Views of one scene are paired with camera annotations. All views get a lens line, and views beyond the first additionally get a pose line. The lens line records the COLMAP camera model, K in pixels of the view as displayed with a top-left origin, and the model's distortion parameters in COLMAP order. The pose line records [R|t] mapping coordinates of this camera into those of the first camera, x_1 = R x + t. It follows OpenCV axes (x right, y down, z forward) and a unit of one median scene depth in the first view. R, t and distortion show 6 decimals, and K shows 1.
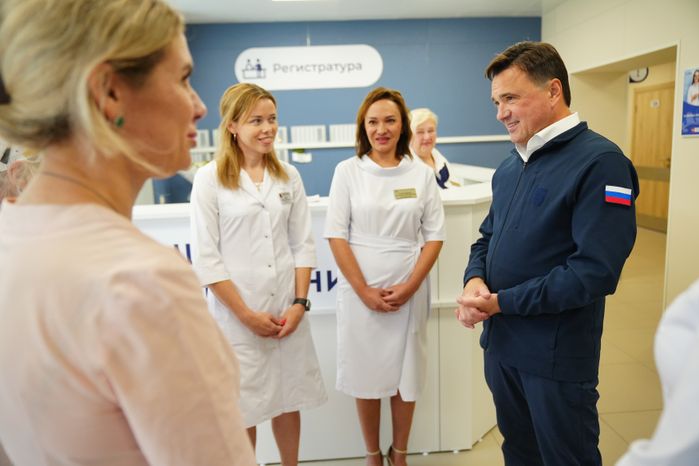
lens RADIAL K [[562.0, 0, 346.8], [0, 562.0, 225.3], [0, 0, 1]] dist [-0.002994, 0.030540]
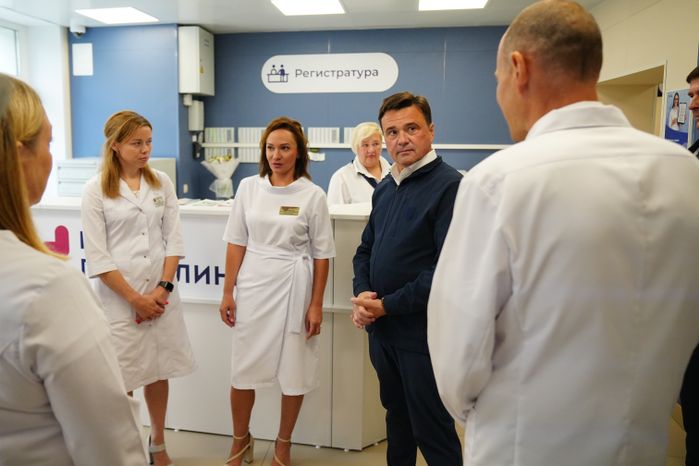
lens RADIAL K [[556.3, 0, 289.6], [0, 556.3, 190.9], [0, 0, 1]] dist [-0.005207, 0.020370]
pose [[0.962280, 0.071776, -0.262423, 0.158006], [-0.081814, 0.996268, -0.027515, -0.022508], [0.259469, 0.047947, 0.964561, -0.029466]]
